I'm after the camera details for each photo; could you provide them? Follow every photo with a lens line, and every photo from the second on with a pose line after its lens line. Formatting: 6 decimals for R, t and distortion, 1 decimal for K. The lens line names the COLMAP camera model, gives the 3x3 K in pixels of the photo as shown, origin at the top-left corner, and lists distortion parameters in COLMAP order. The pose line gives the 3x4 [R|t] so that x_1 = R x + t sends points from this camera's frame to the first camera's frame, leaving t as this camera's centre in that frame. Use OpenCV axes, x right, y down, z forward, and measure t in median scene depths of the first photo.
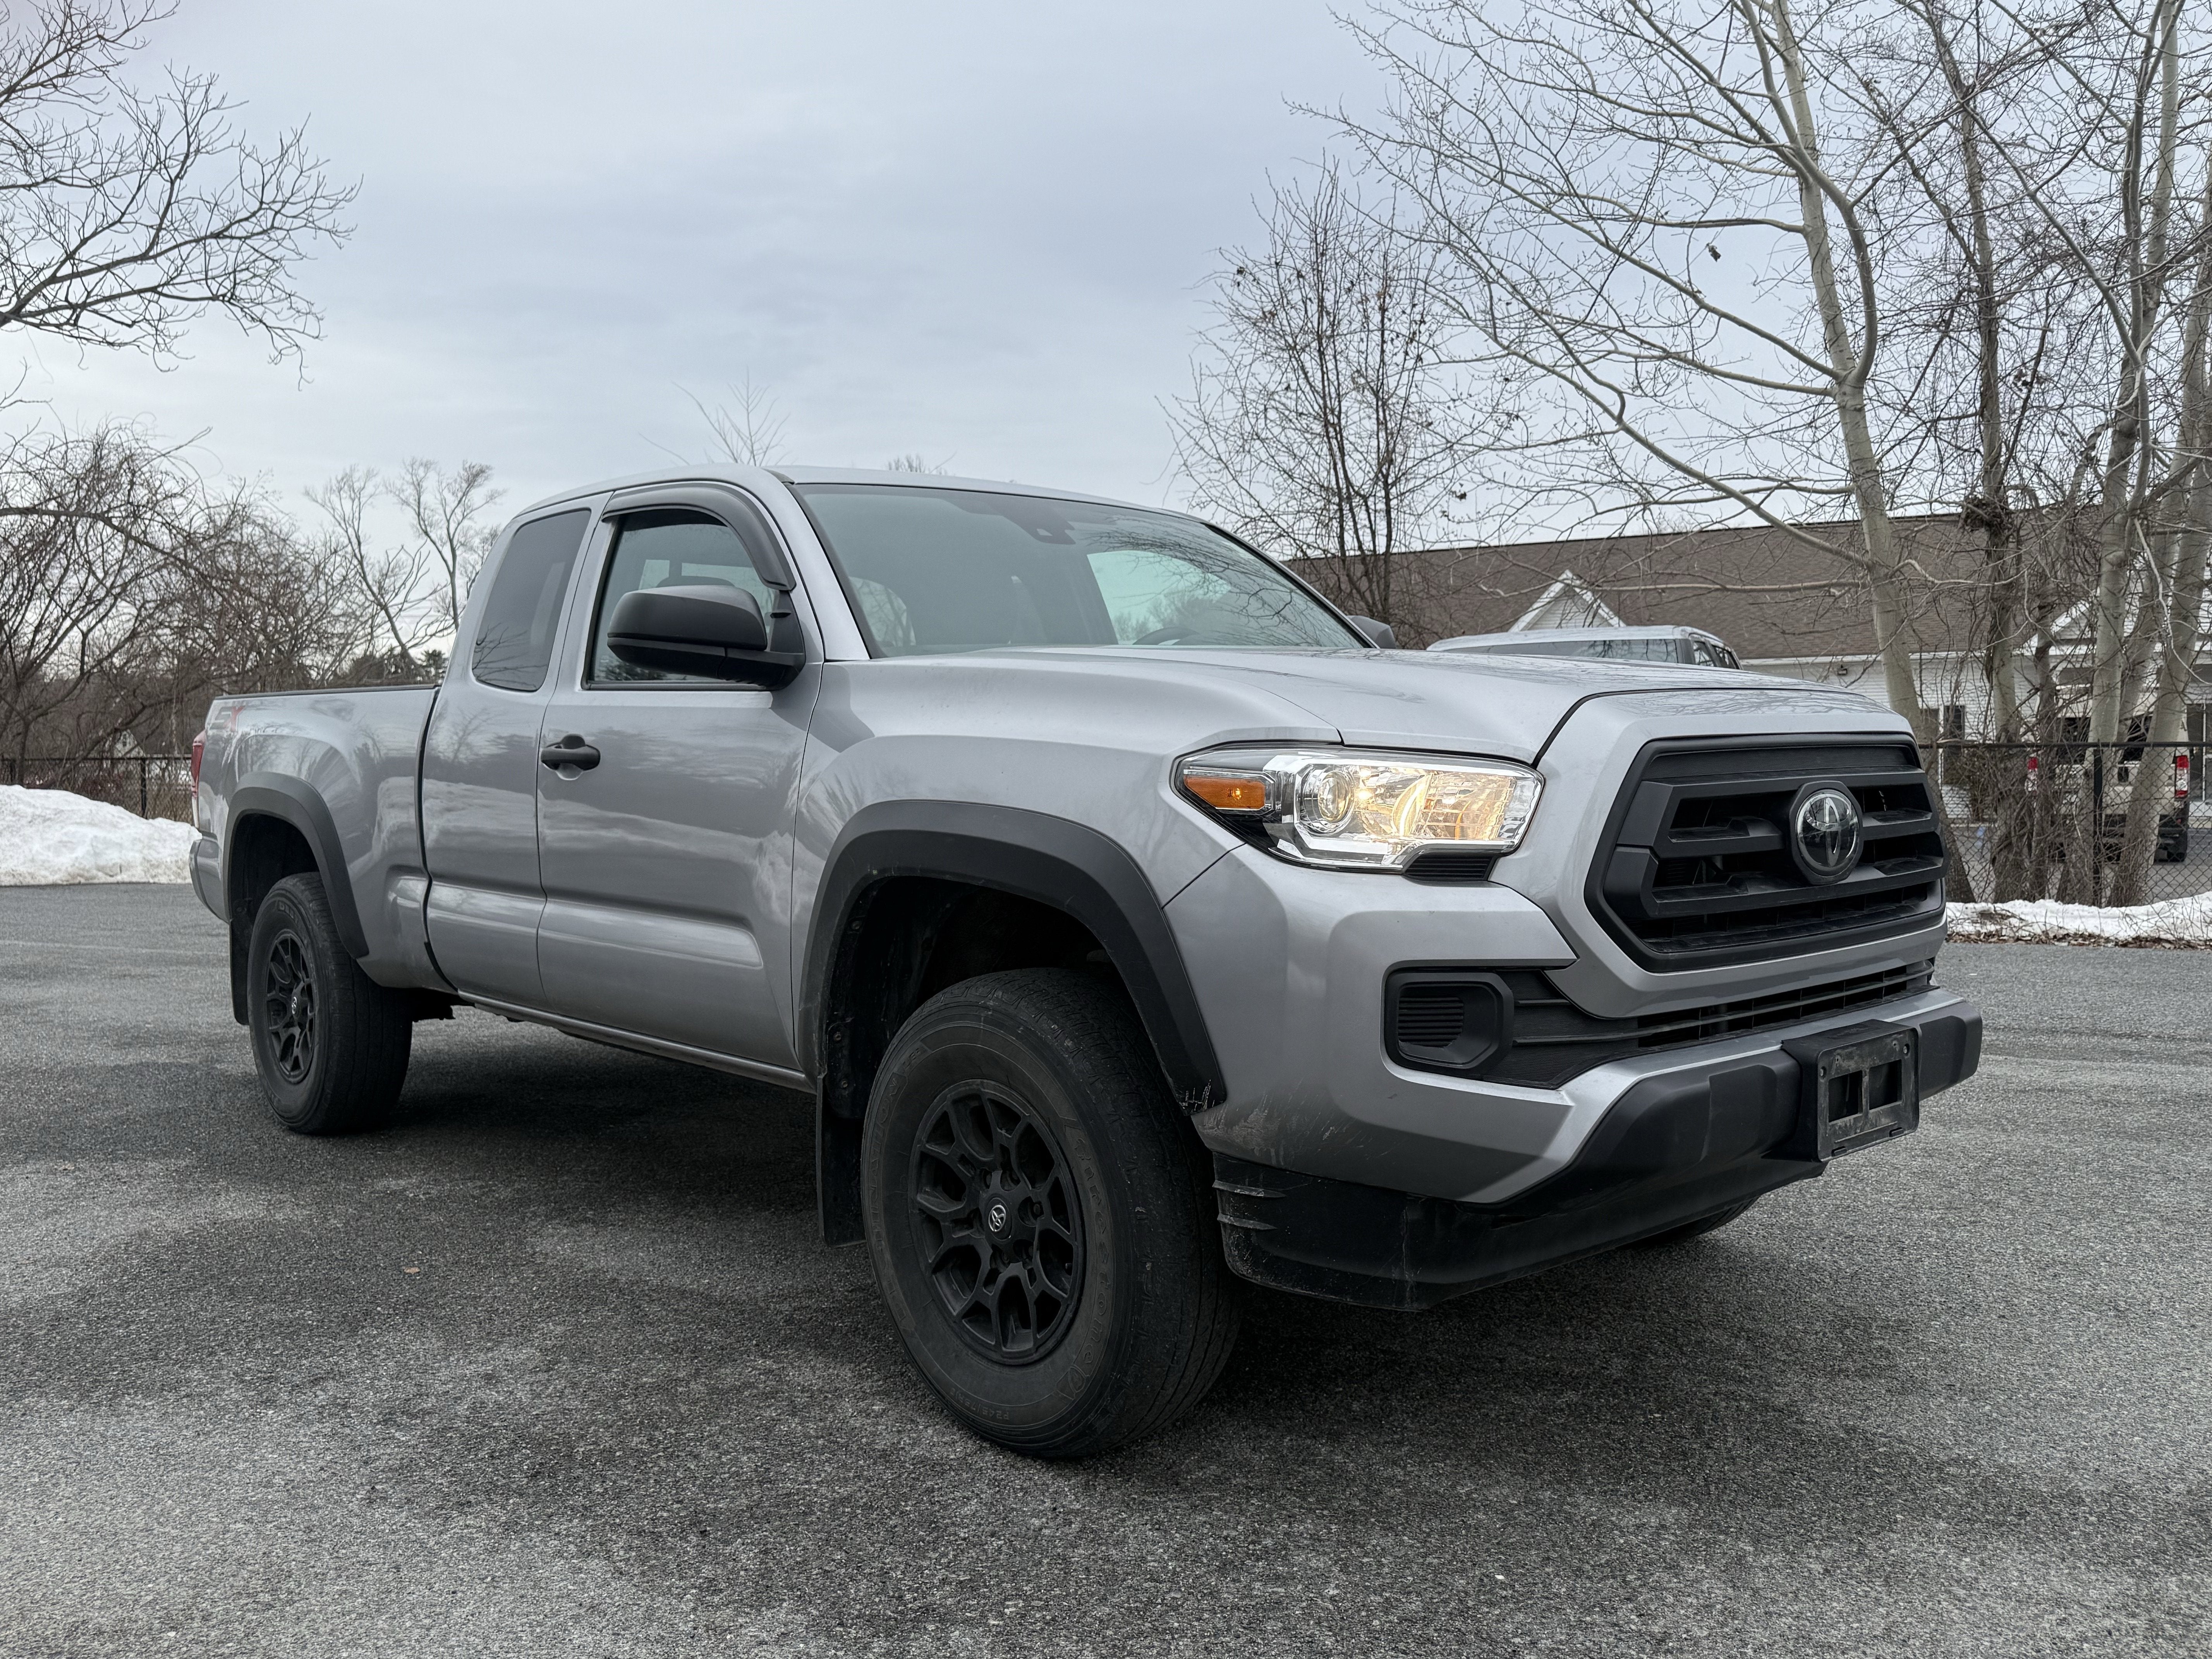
lens RADIAL K [[1805.2, 0, 1112.0], [0, 1805.2, 832.1], [0, 0, 1]] dist [0.074450, -0.110191]
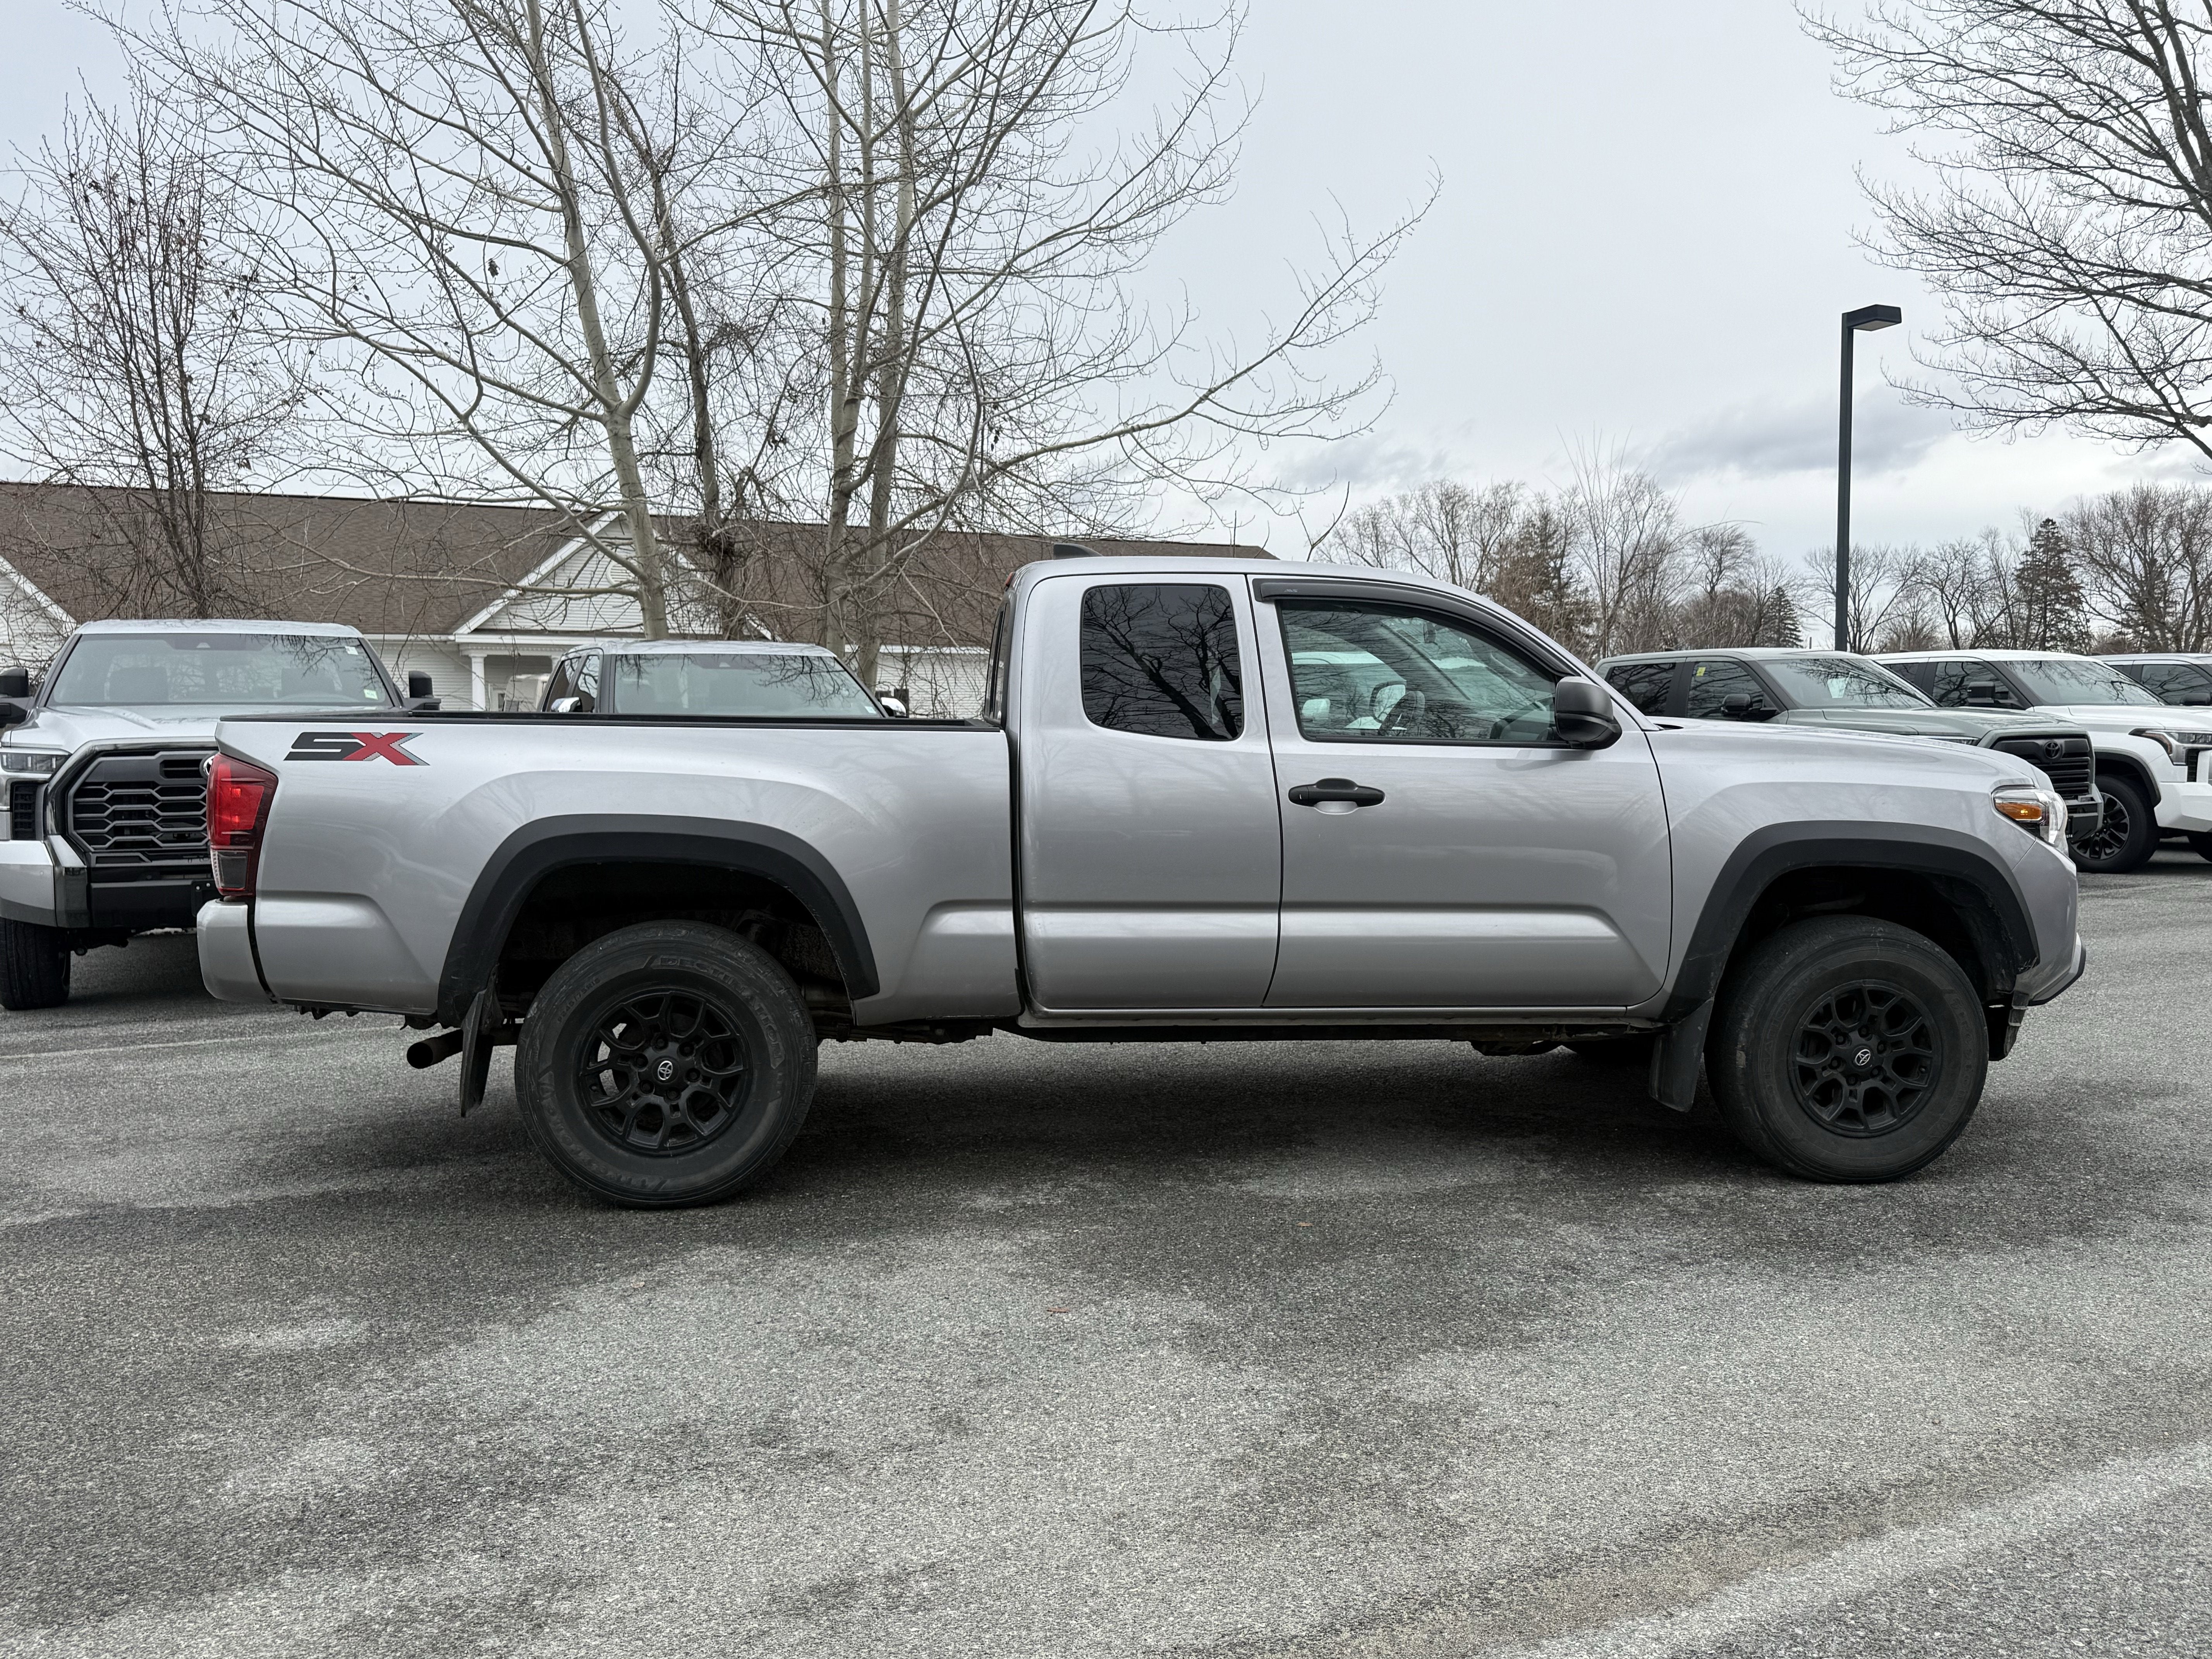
lens RADIAL K [[1805.2, 0, 1137.6], [0, 1805.2, 819.7], [0, 0, 1]] dist [0.074450, -0.110191]
pose [[0.592871, -0.037037, 0.804445, -1.820585], [0.030549, 0.999257, 0.023491, -0.077682], [-0.804718, 0.010648, 0.593562, 0.490658]]
